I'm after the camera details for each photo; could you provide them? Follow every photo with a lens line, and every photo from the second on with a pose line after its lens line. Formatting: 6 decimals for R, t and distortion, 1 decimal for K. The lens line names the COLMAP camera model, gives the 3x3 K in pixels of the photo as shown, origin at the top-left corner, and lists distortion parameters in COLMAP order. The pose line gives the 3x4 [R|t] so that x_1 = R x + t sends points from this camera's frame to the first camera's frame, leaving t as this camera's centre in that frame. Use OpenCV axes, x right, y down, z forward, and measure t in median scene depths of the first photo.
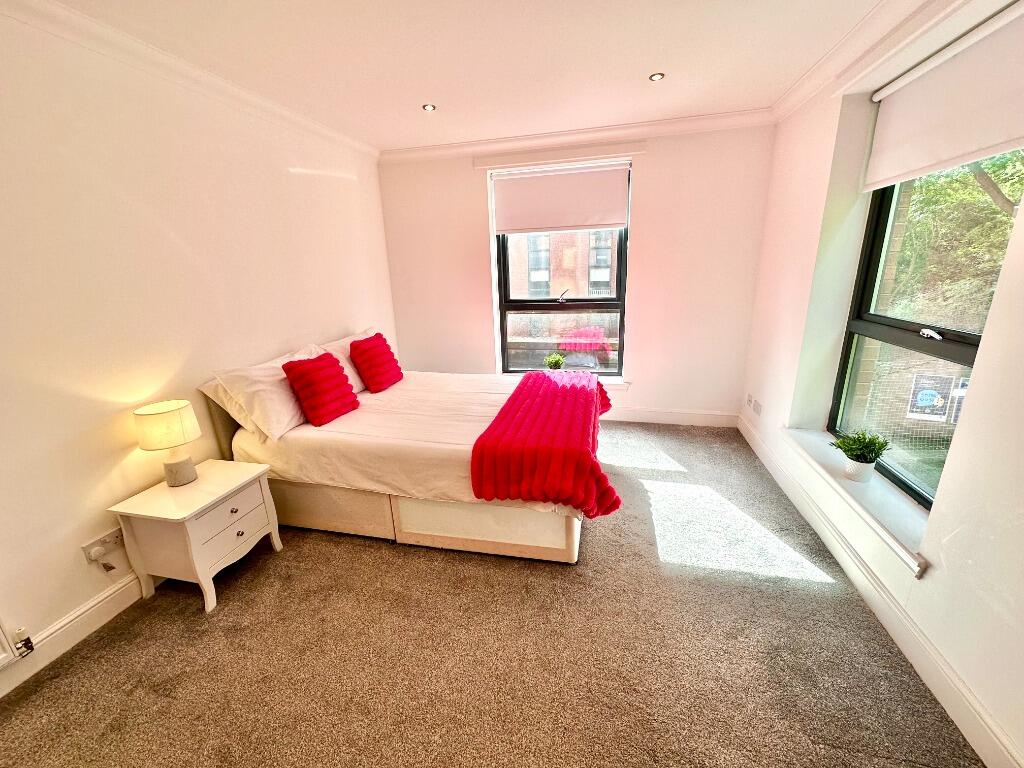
lens RADIAL K [[410.0, 0, 507.2], [0, 410.0, 385.4], [0, 0, 1]] dist [0.001839, -0.000211]
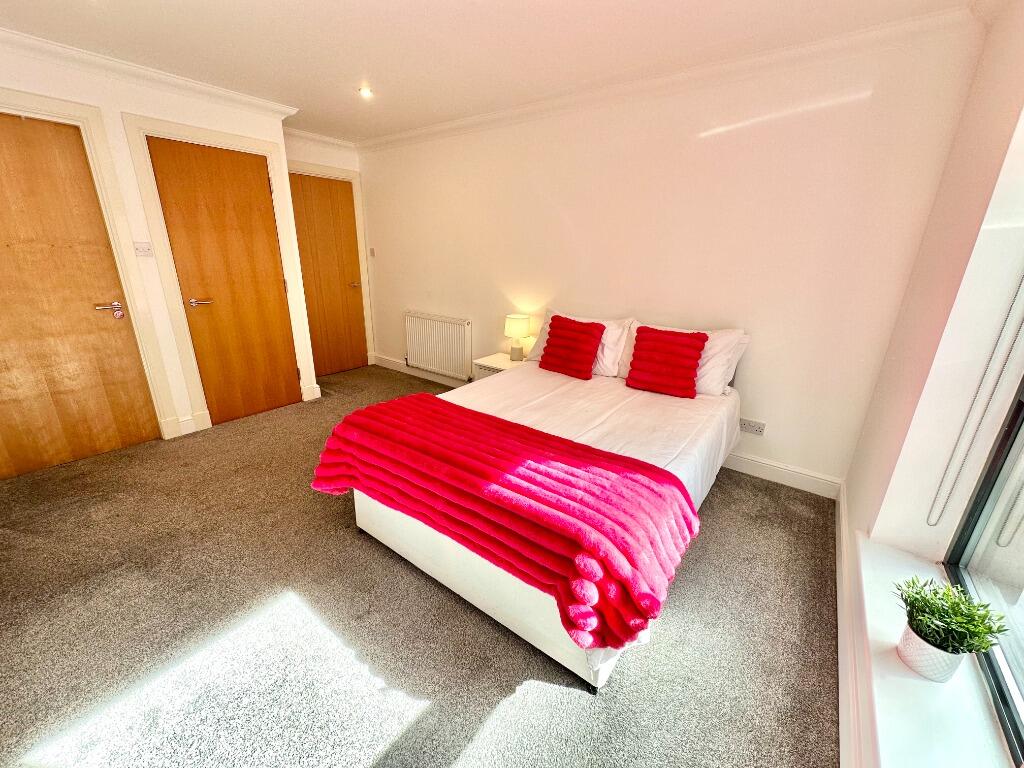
lens RADIAL K [[410.0, 0, 505.1], [0, 410.0, 391.9], [0, 0, 1]] dist [0.001839, -0.000211]
pose [[-0.386599, 0.322633, -0.863973, 0.611804], [-0.267336, 0.857386, 0.439797, -0.315318], [0.882651, 0.400996, -0.245213, 1.056637]]
